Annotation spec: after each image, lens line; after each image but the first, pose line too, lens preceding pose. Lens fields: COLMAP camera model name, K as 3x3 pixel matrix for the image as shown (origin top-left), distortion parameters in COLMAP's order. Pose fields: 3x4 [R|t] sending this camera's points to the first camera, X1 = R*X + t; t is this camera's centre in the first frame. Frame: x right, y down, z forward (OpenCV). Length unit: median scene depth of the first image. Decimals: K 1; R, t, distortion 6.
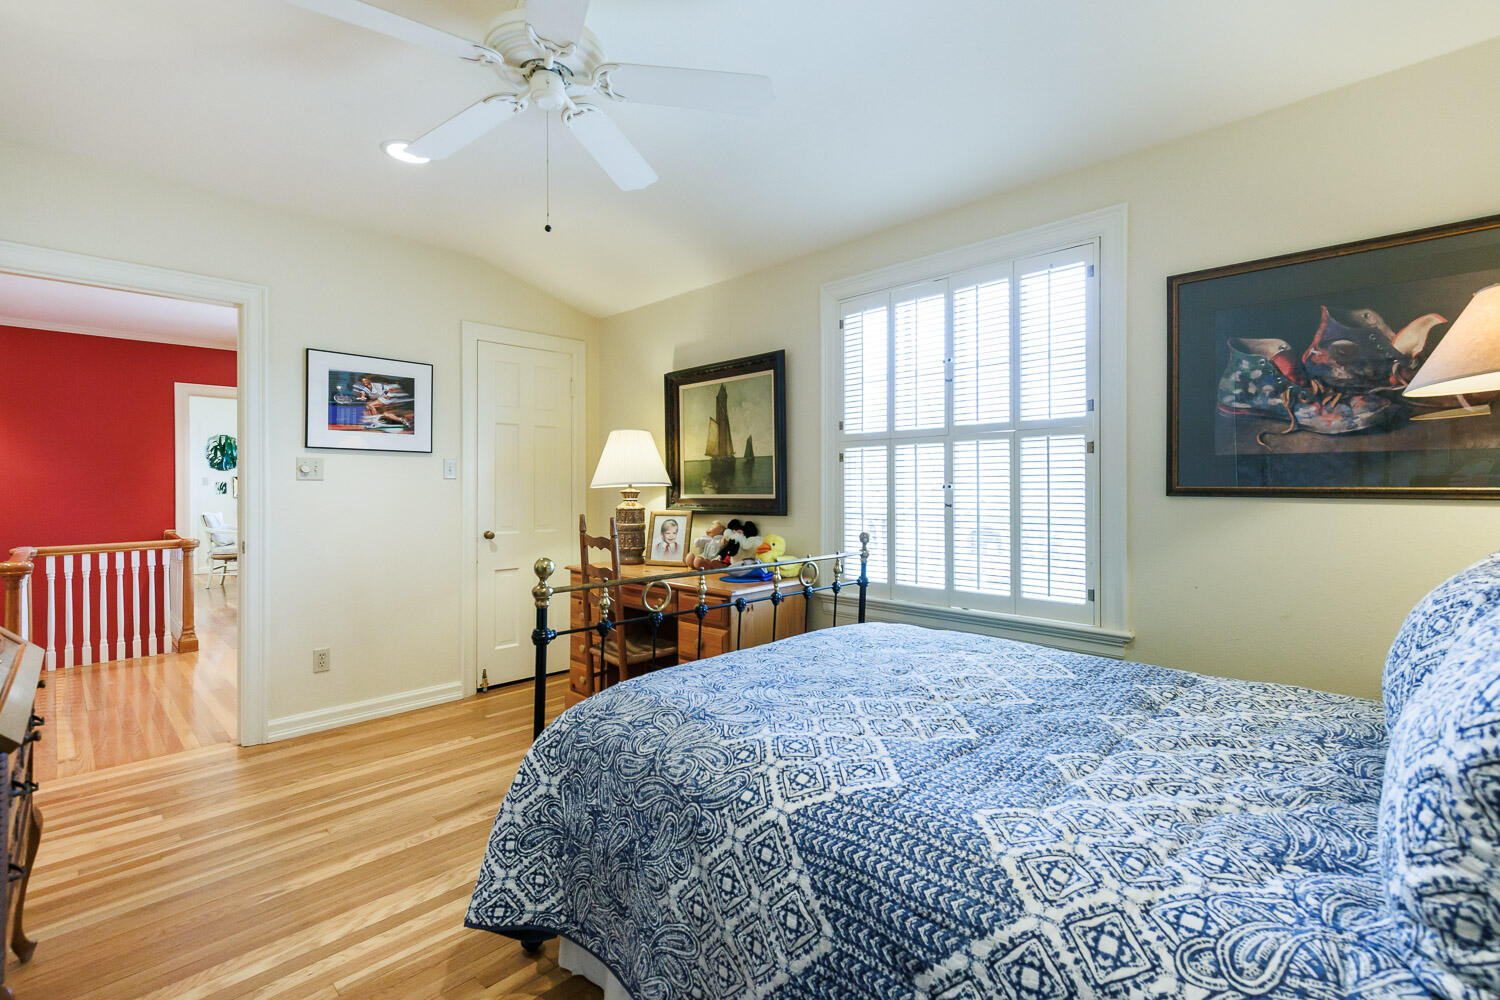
lens RADIAL K [[668.3, 0, 747.5], [0, 668.3, 485.8], [0, 0, 1]] dist [-0.000592, -0.000094]
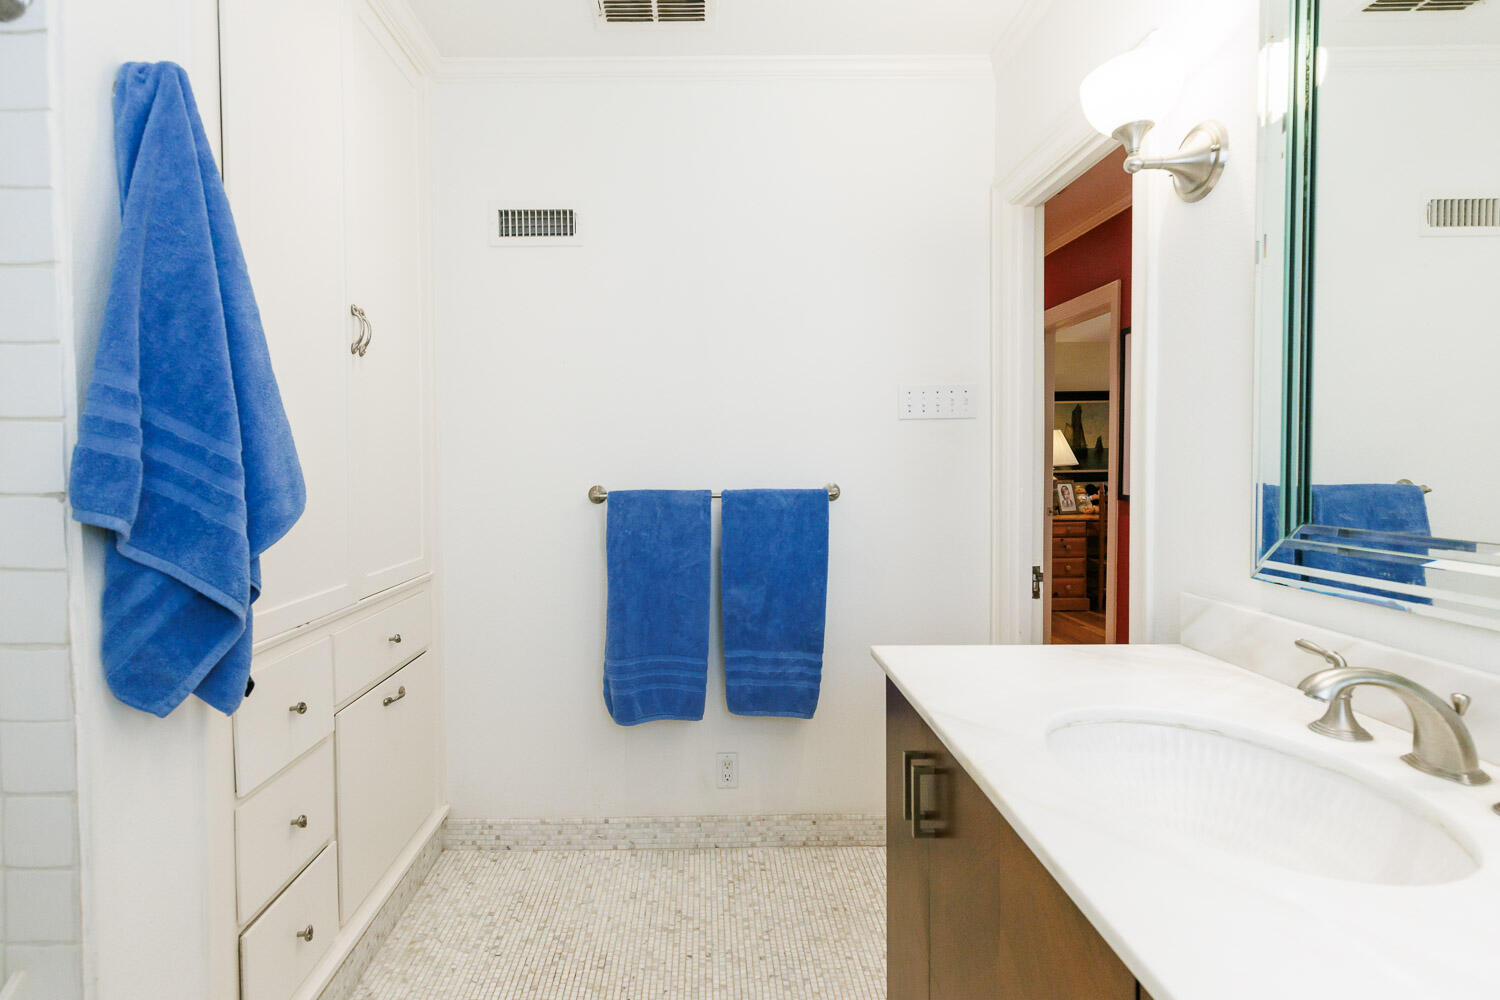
lens RADIAL K [[687.8, 0, 746.8], [0, 687.8, 490.6], [0, 0, 1]] dist [0.000743, -0.000106]
pose [[0.660553, -0.030595, 0.750156, -2.217994], [0.004166, 0.999303, 0.037088, -0.003576], [-0.750768, -0.021374, 0.660221, 0.572612]]
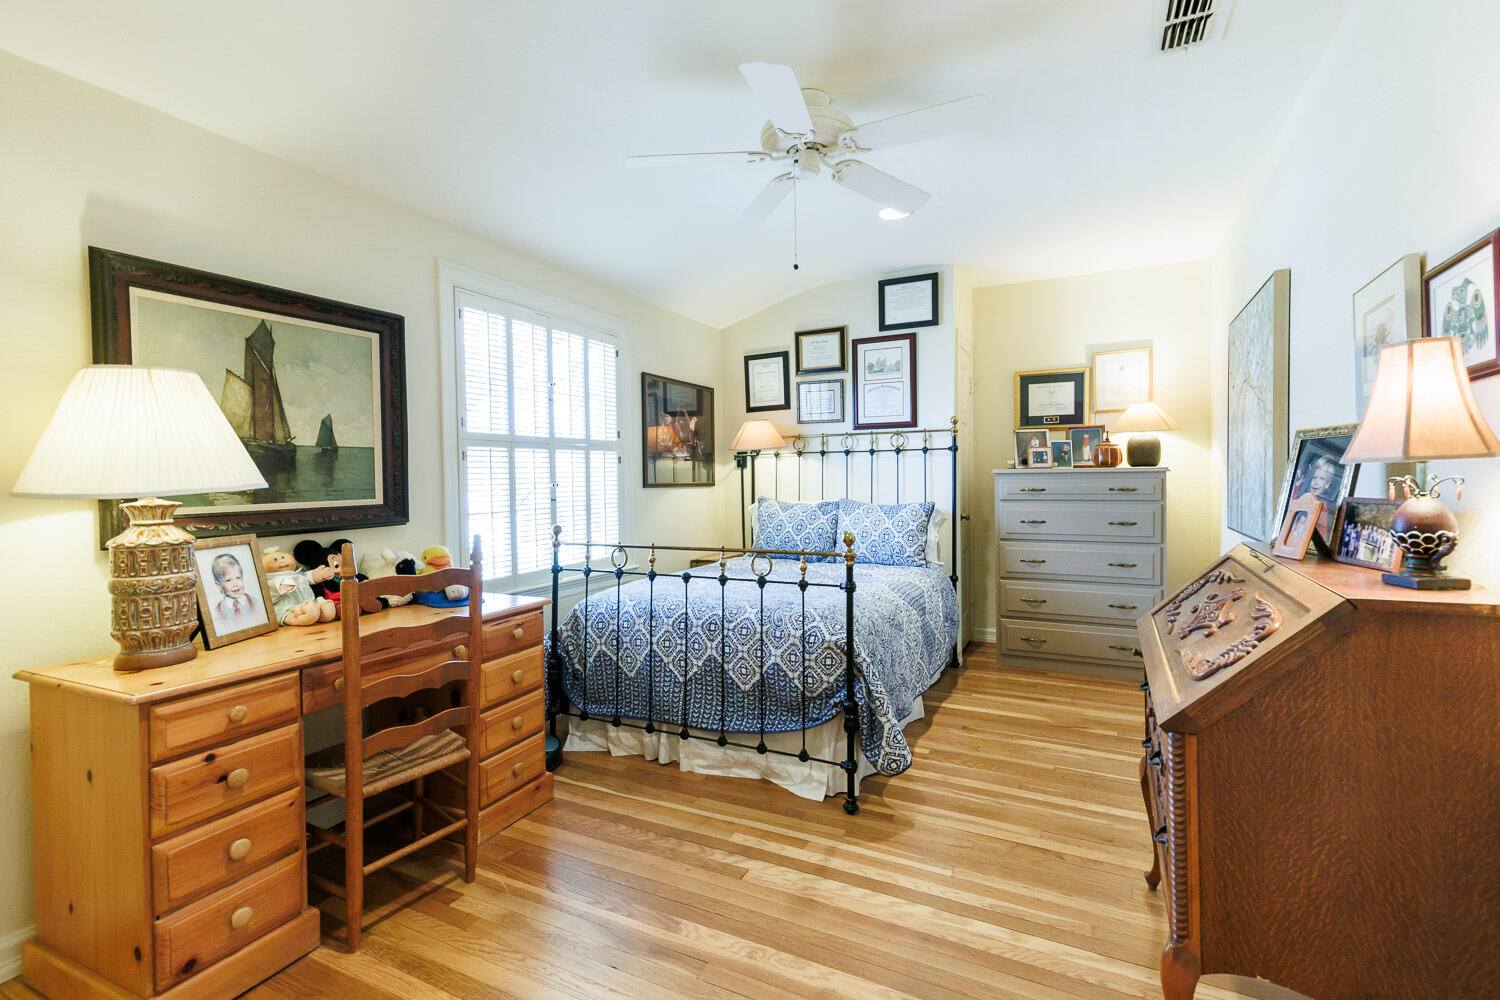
lens RADIAL K [[687.8, 0, 746.8], [0, 687.8, 490.6], [0, 0, 1]] dist [0.000743, -0.000106]
pose [[-0.309559, -0.011142, 0.950815, -0.907028], [0.014568, 0.999758, 0.016459, -0.003257], [-0.950769, 0.018946, -0.309321, 0.921675]]
